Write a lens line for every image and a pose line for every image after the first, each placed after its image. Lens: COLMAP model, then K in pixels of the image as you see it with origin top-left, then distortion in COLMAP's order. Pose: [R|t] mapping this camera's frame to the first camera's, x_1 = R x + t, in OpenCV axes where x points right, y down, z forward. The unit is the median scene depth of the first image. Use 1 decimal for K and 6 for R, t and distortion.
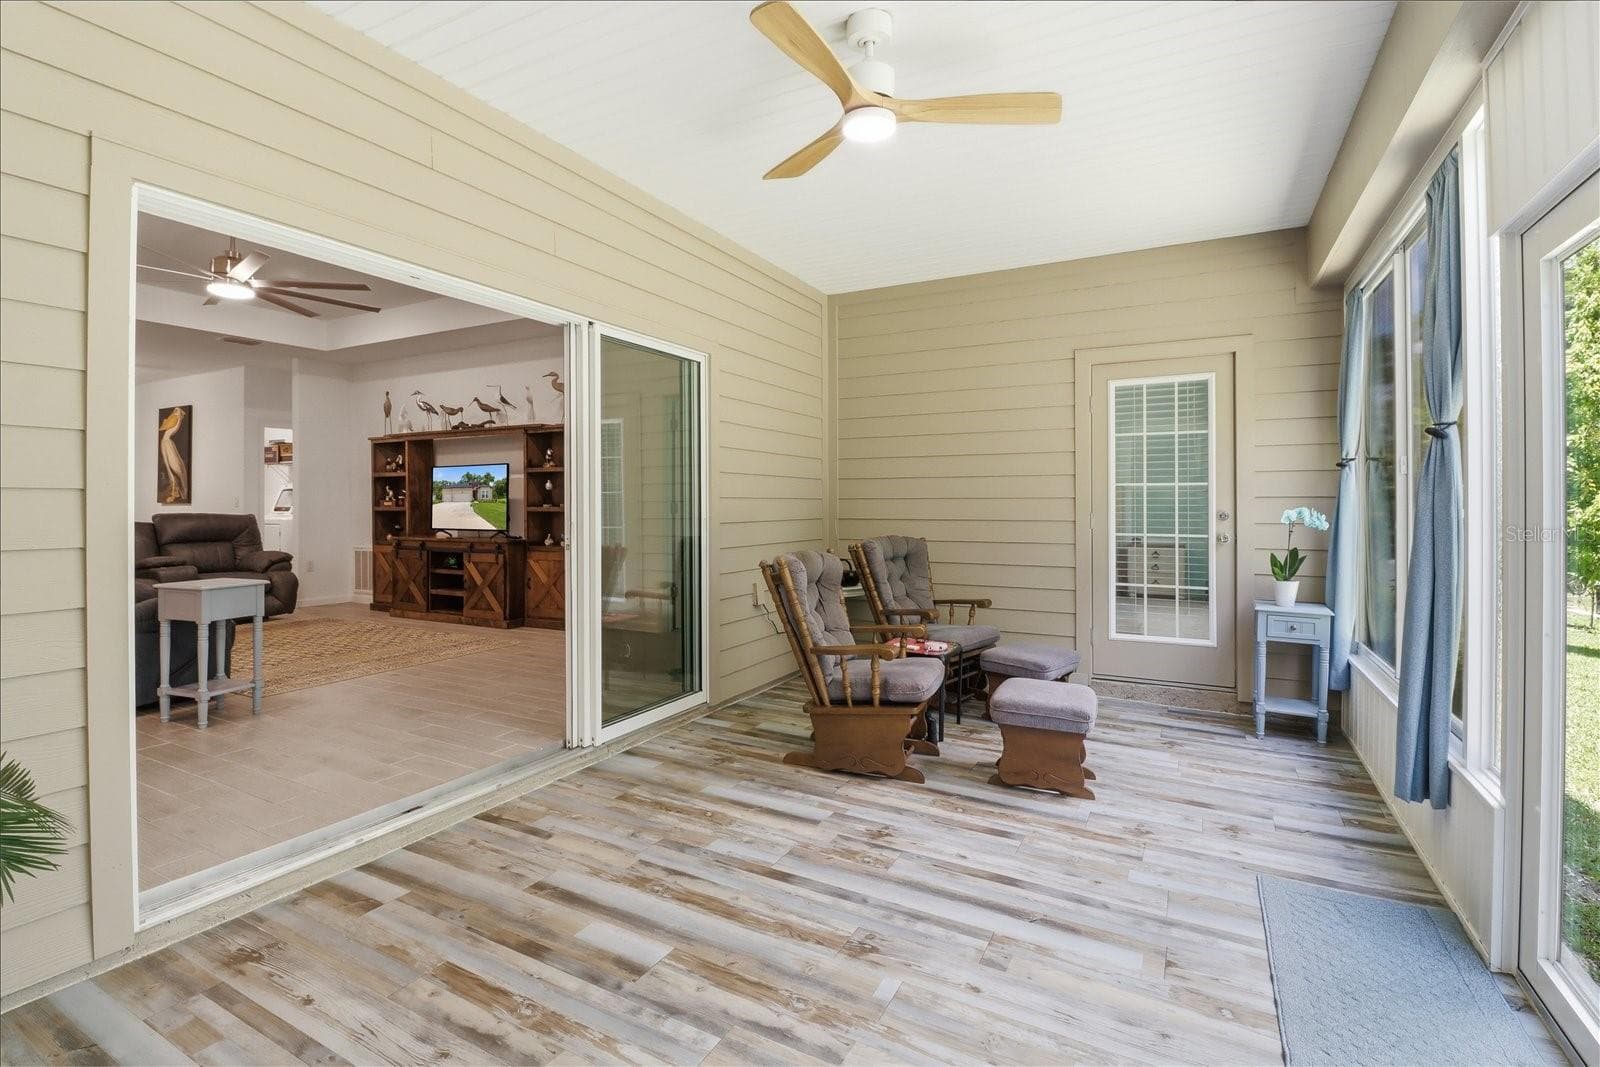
lens RADIAL K [[751.5, 0, 790.3], [0, 751.5, 505.9], [0, 0, 1]] dist [0.001418, -0.011490]
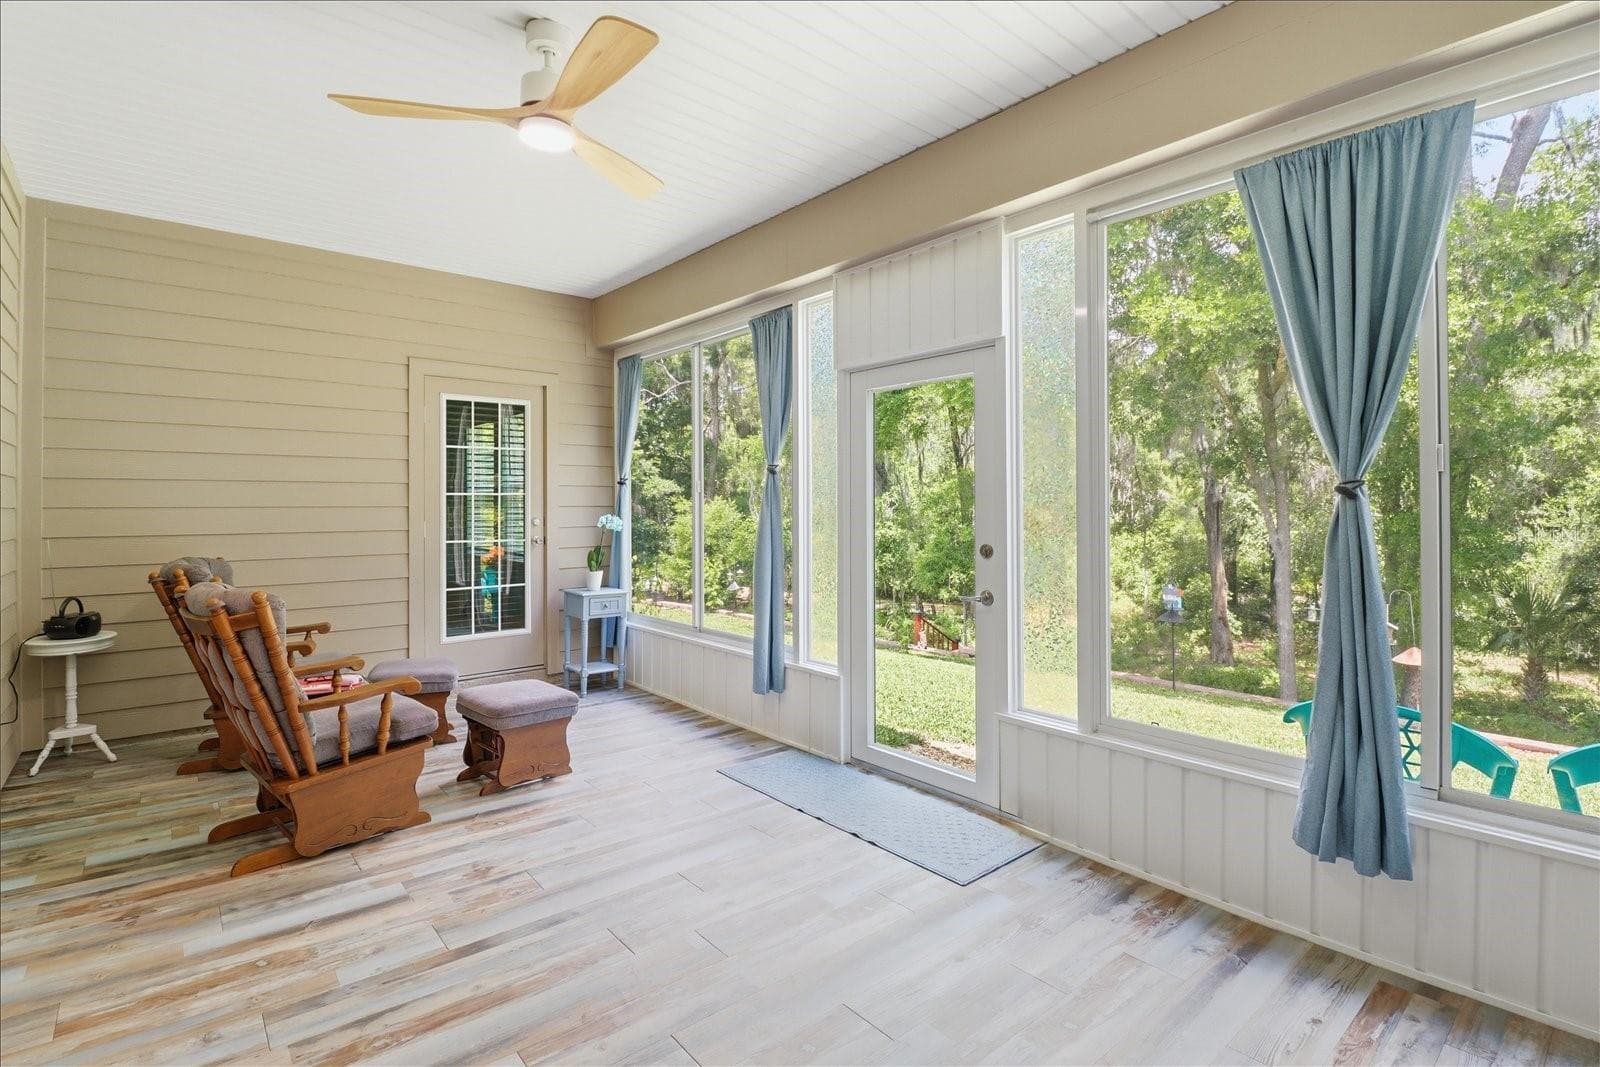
lens RADIAL K [[751.5, 0, 790.3], [0, 751.5, 505.9], [0, 0, 1]] dist [0.001418, -0.011490]
pose [[0.365104, -0.000400, 0.930967, -0.538058], [0.003959, 0.999992, -0.001123, -0.012991], [-0.930958, 0.004095, 0.365103, 0.266882]]
